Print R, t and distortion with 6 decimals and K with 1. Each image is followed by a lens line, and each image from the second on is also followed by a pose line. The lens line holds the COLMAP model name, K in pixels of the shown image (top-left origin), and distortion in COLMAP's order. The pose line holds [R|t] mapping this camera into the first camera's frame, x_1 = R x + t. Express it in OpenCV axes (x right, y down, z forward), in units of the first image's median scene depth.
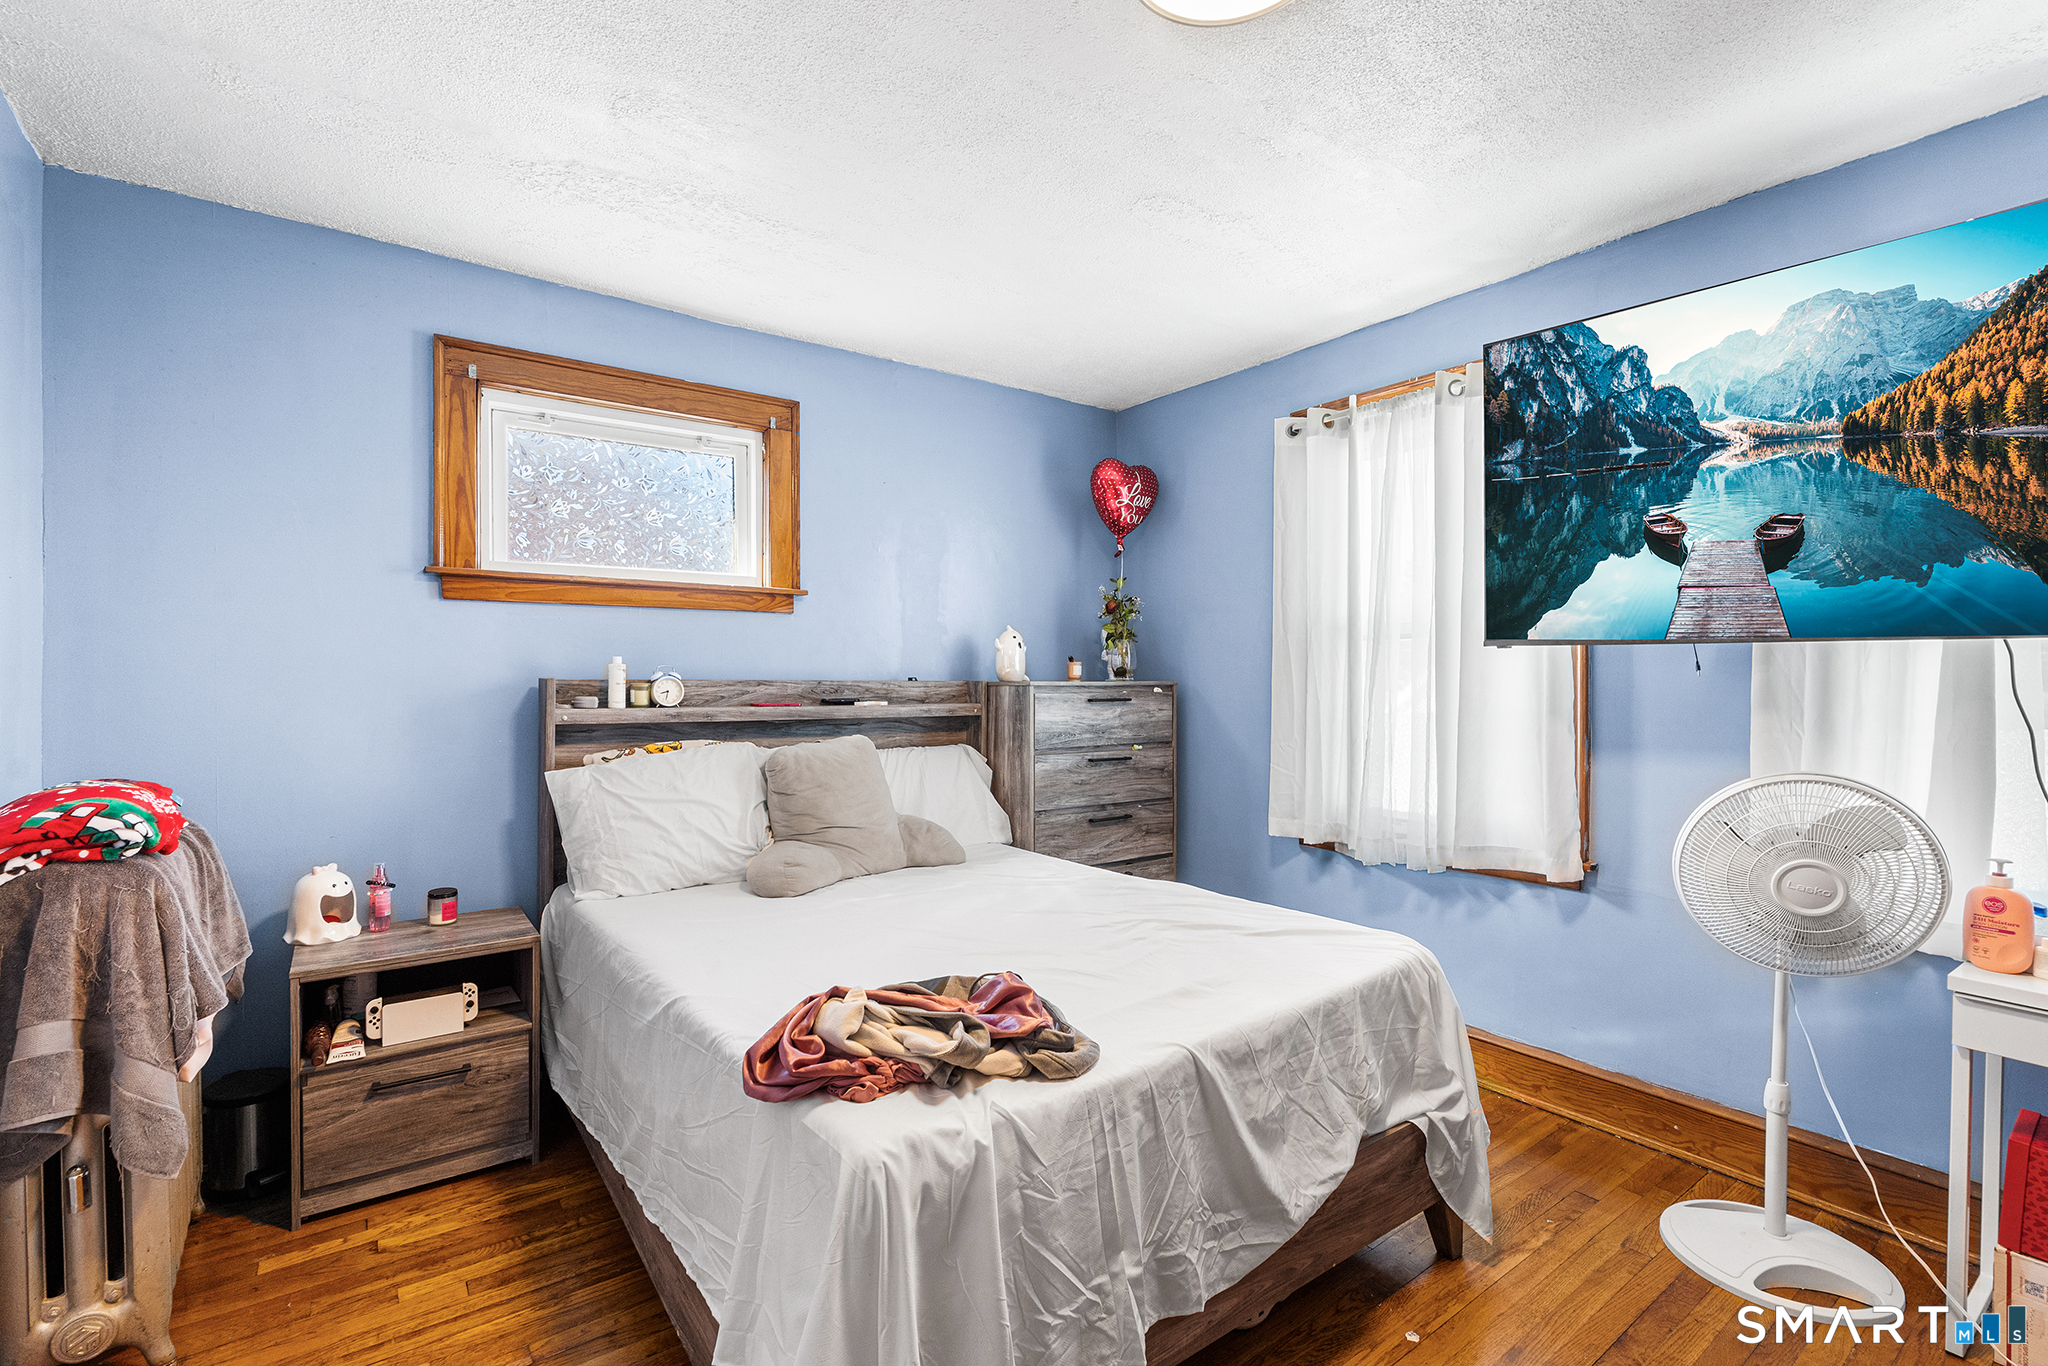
lens RADIAL K [[917.1, 0, 1024.0], [0, 917.1, 683.0], [0, 0, 1]] dist [-0.007632, 0.000953]
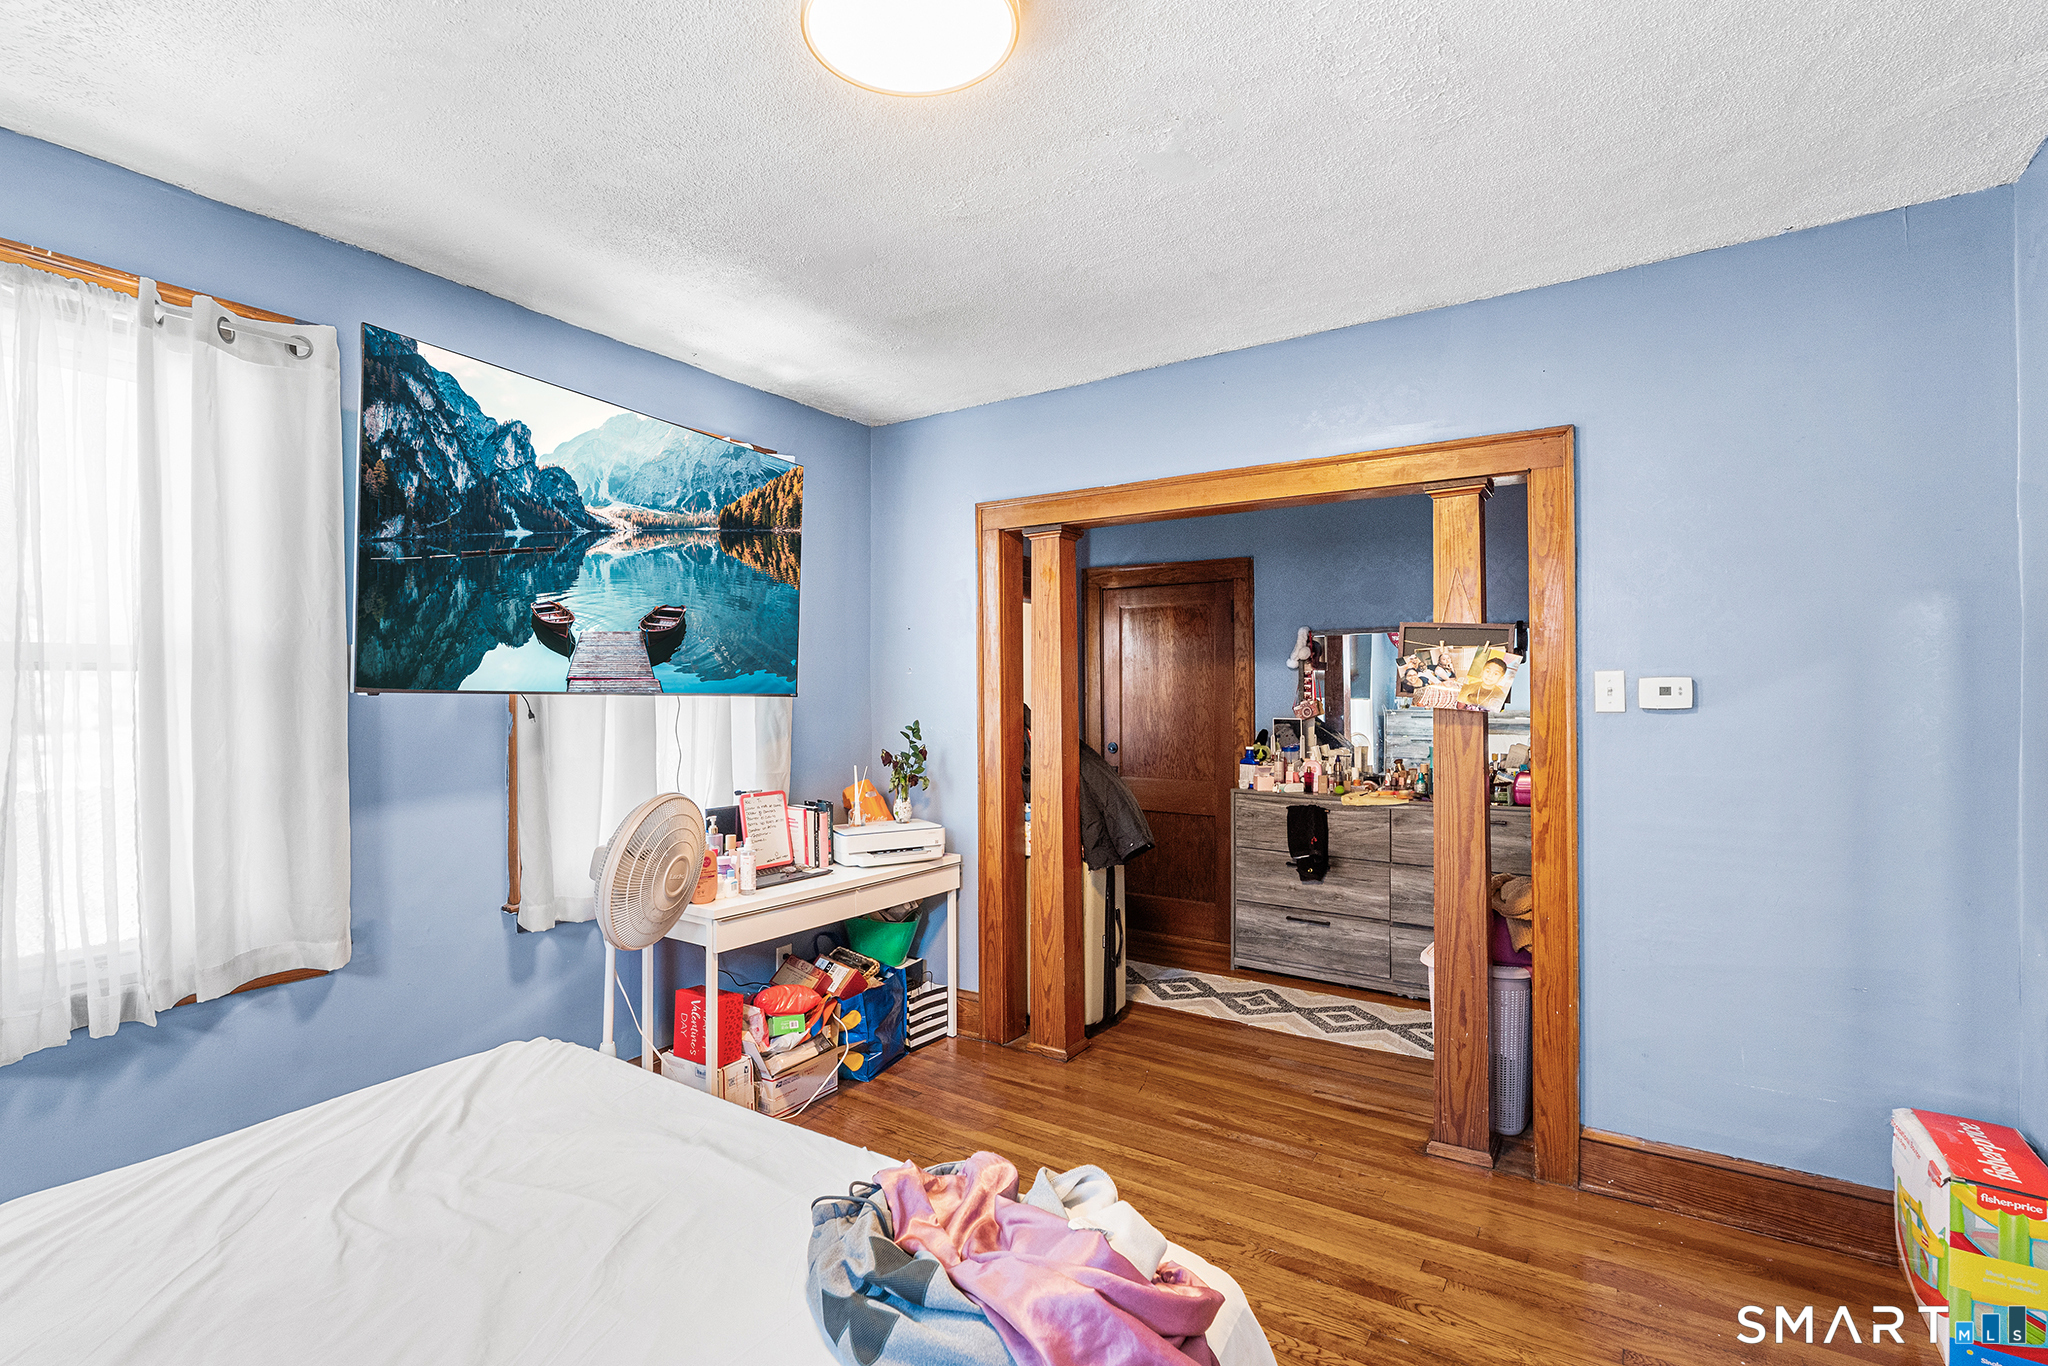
lens RADIAL K [[917.1, 0, 1024.0], [0, 917.1, 683.0], [0, 0, 1]] dist [-0.007632, 0.000953]
pose [[0.958299, -0.015981, 0.285321, 0.904370], [0.002113, 0.998804, 0.048845, -0.147202], [-0.285760, -0.046205, 0.957187, -0.057793]]
